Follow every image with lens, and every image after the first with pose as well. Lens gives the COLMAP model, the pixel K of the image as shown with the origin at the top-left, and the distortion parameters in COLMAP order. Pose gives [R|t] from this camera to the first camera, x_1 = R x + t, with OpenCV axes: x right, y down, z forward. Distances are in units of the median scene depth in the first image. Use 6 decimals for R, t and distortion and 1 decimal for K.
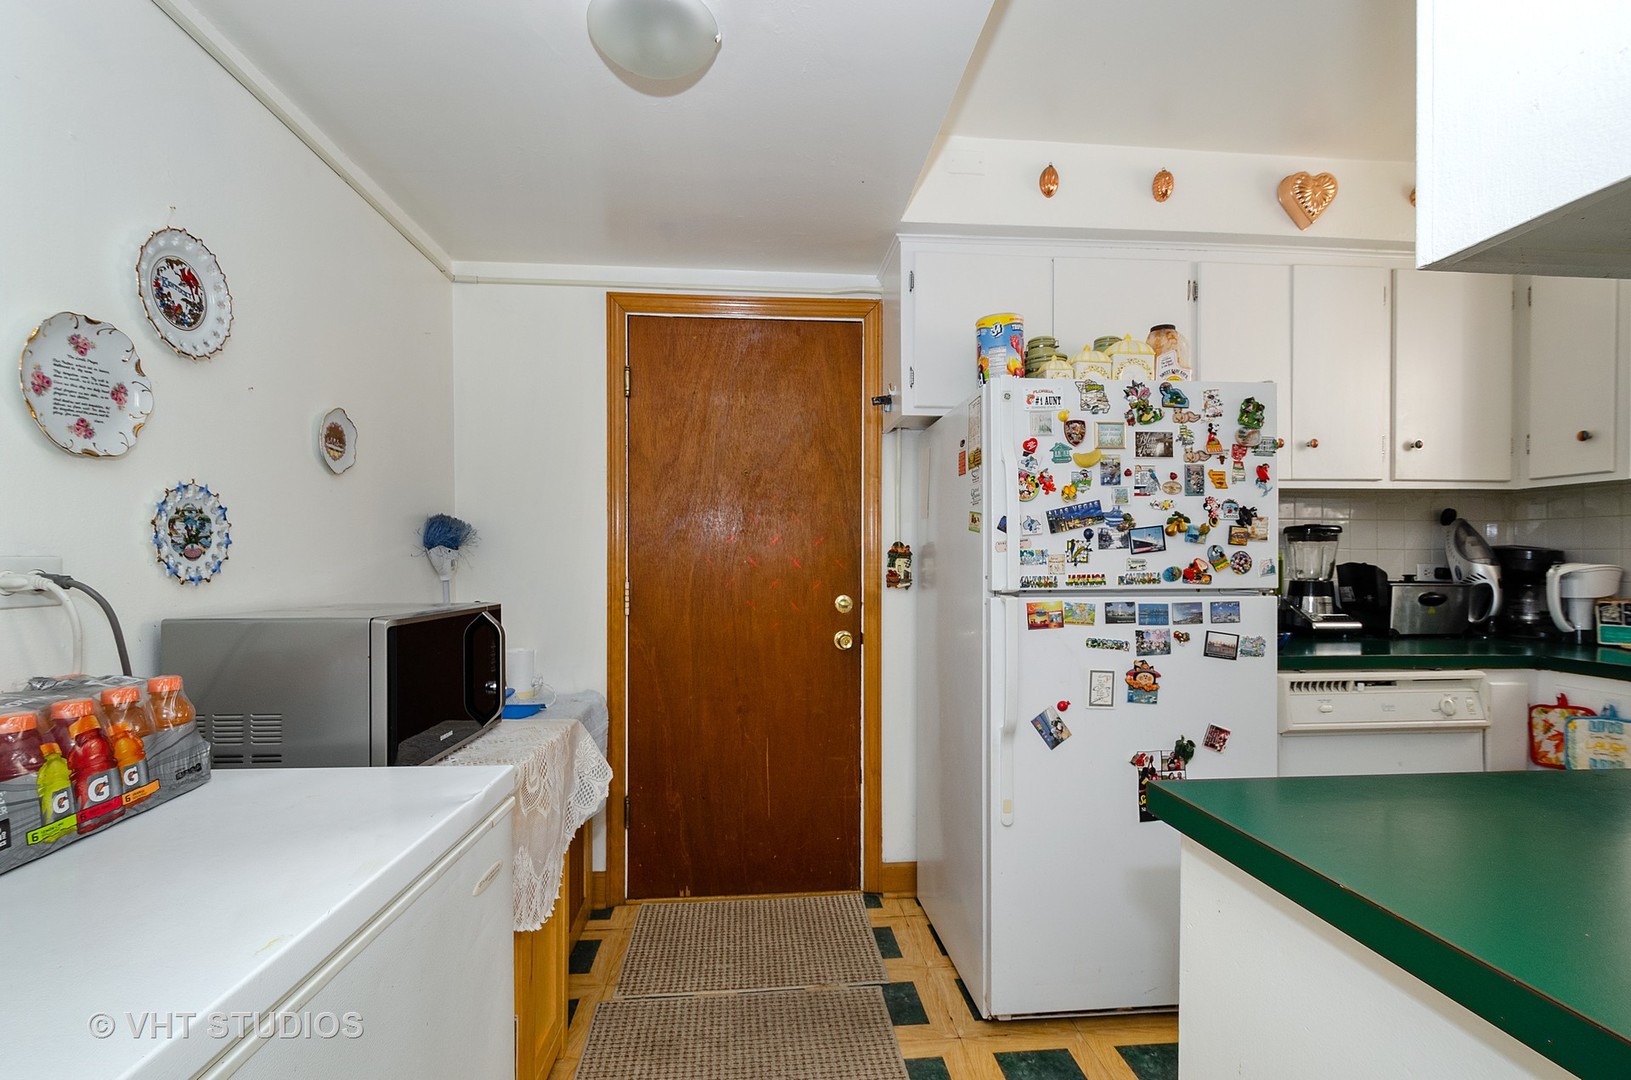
lens RADIAL K [[712.6, 0, 808.4], [0, 712.6, 550.4], [0, 0, 1]] dist [0.003871, 0.000433]
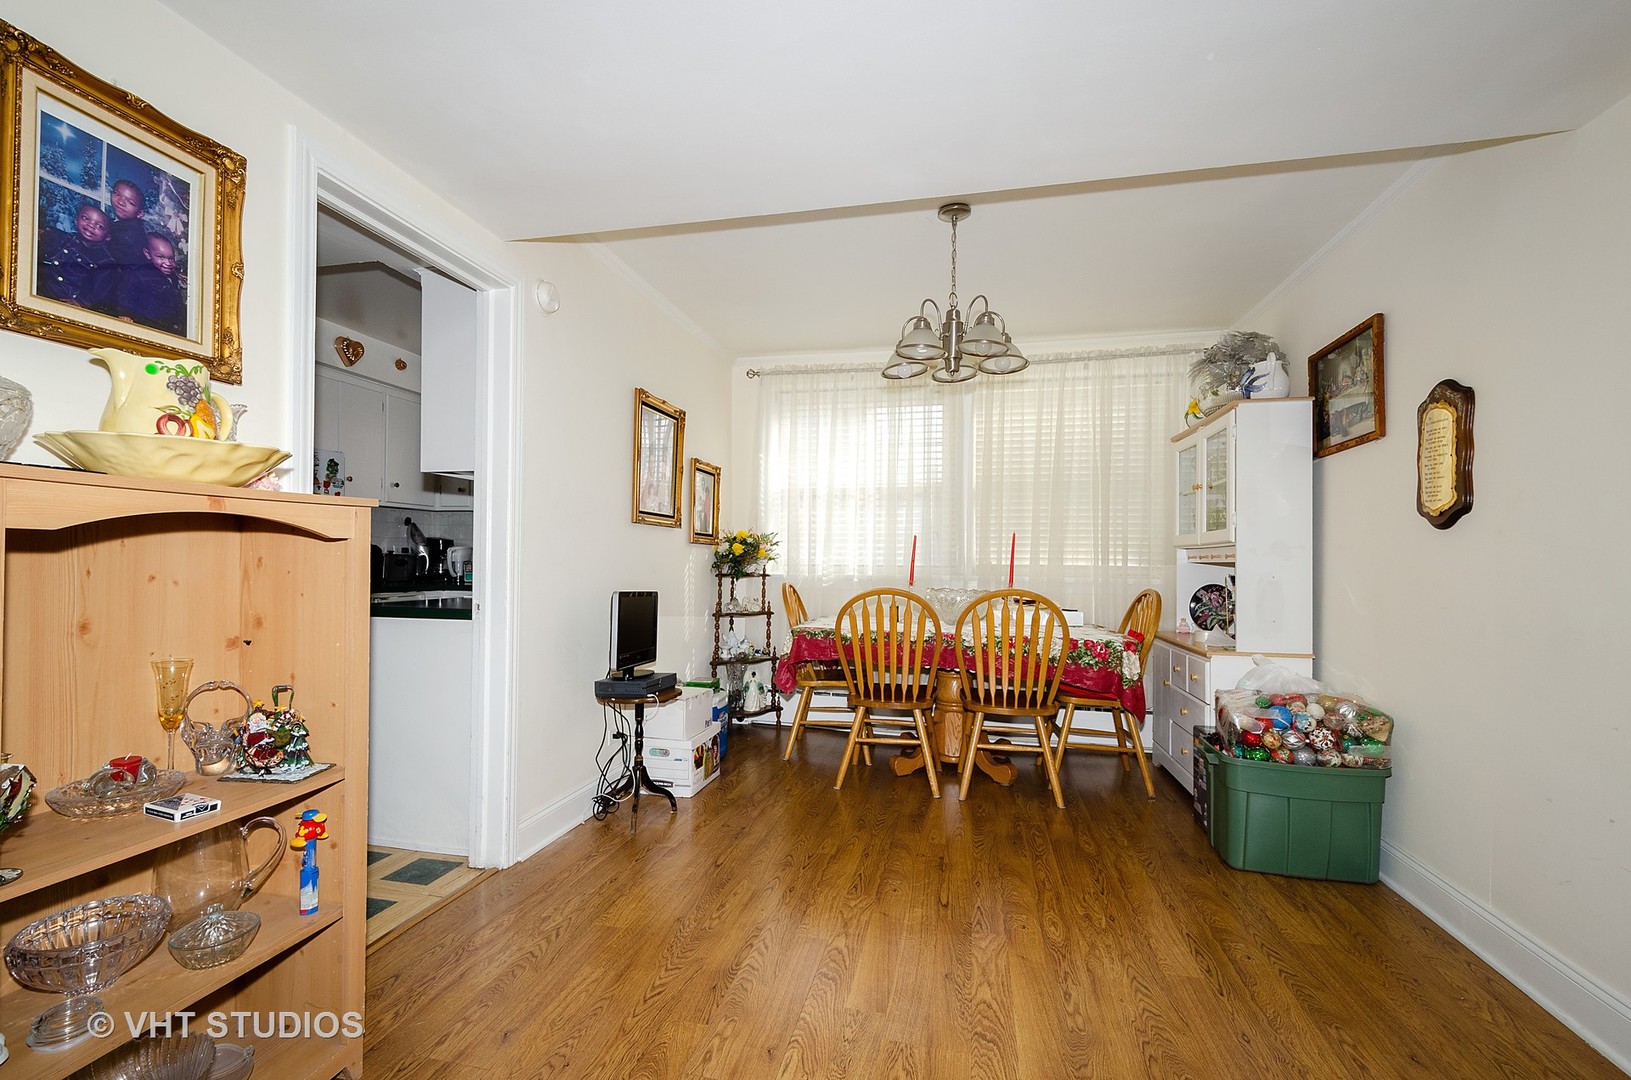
lens RADIAL K [[712.6, 0, 815.3], [0, 712.6, 548.3], [0, 0, 1]] dist [0.003871, 0.000433]
pose [[0.294322, 0.010103, 0.955653, -0.685059], [-0.004812, 0.999947, -0.009089, 0.039499], [-0.955694, -0.001924, 0.294355, -0.682149]]
